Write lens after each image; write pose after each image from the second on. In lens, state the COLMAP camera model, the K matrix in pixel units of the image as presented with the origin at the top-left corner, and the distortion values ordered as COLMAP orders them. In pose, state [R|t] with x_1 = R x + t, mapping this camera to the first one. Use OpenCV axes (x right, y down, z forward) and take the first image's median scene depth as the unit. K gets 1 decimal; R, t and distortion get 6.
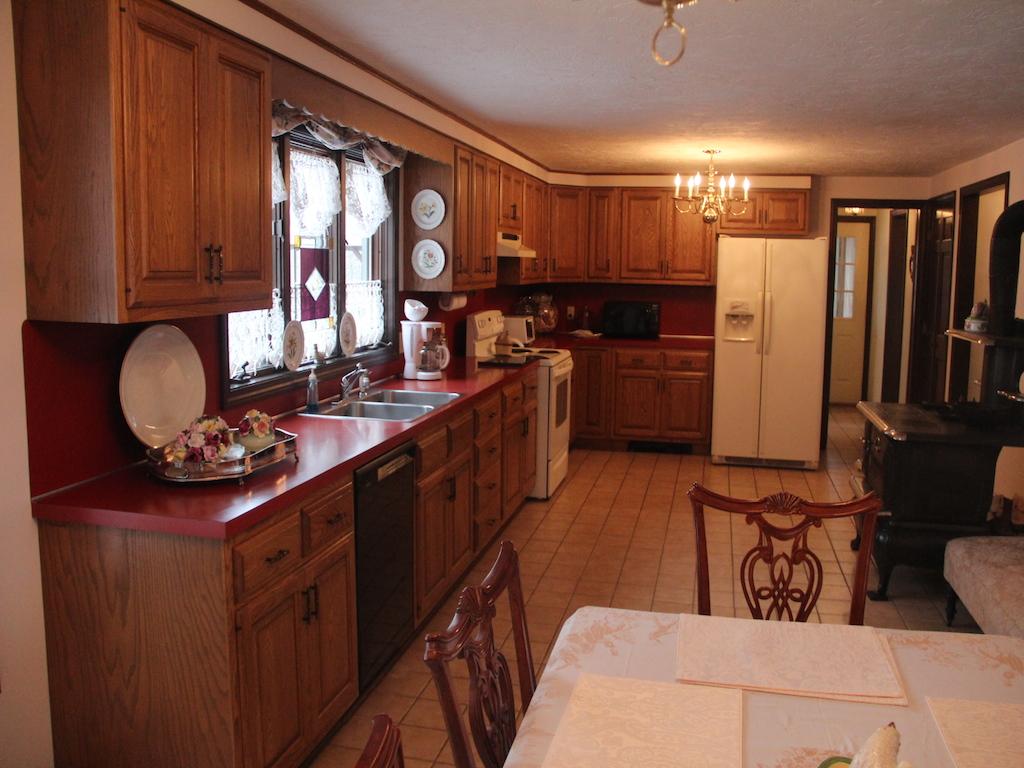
lens RADIAL K [[876.0, 0, 523.8], [0, 876.0, 365.8], [0, 0, 1]] dist [-0.199819, 0.165295]
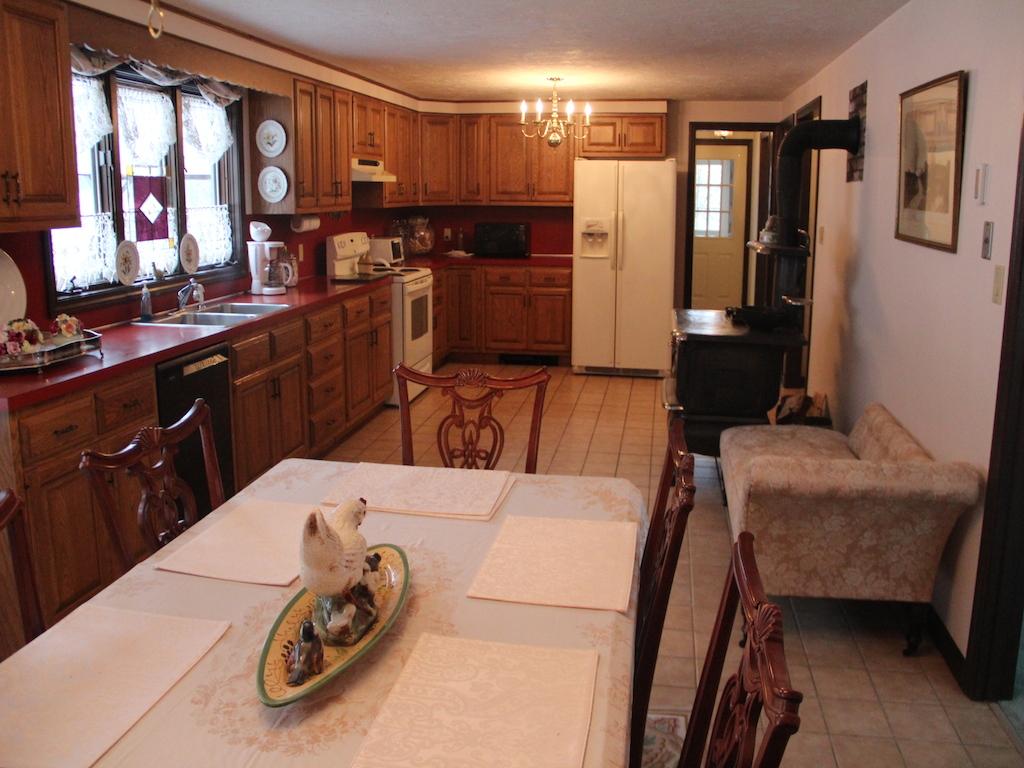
lens RADIAL K [[876.0, 0, 523.8], [0, 876.0, 365.8], [0, 0, 1]] dist [-0.199819, 0.165295]
pose [[0.998701, -0.017462, 0.047877, 0.133917], [0.013553, 0.996639, 0.080785, 0.019484], [-0.049126, -0.080032, 0.995581, -0.090813]]
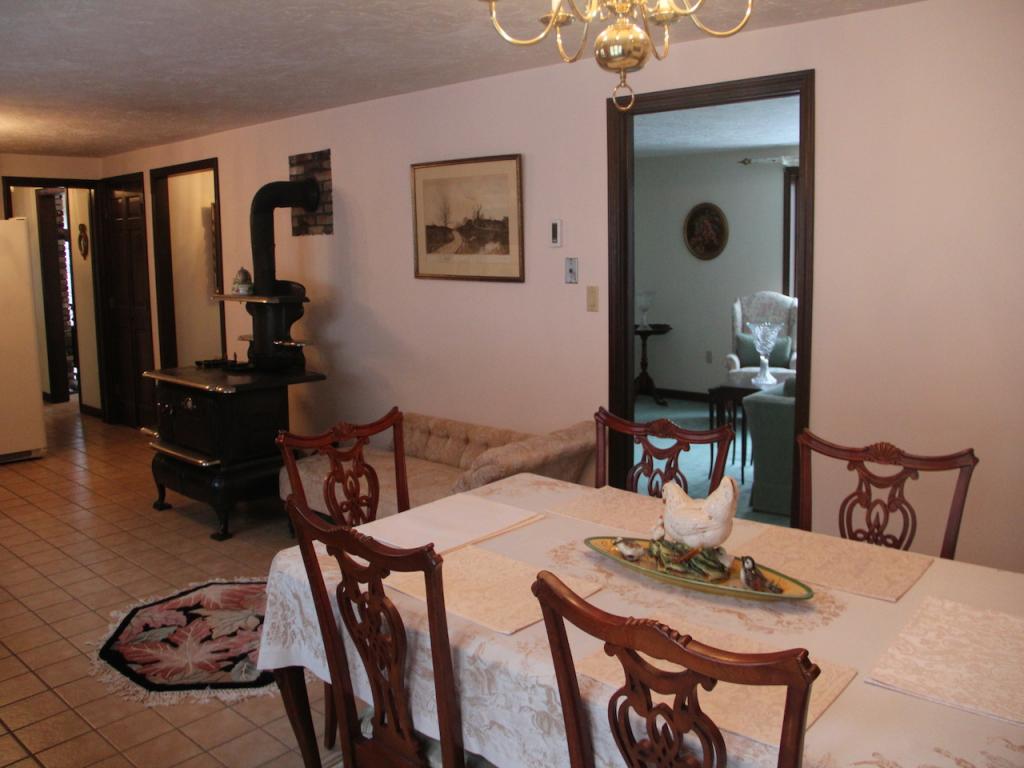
lens RADIAL K [[876.0, 0, 523.8], [0, 876.0, 365.8], [0, 0, 1]] dist [-0.199819, 0.165295]
pose [[0.466153, -0.142463, 0.873158, -0.273105], [0.120505, 0.987976, 0.096862, -0.009116], [-0.876459, 0.060067, 0.477715, 0.071396]]
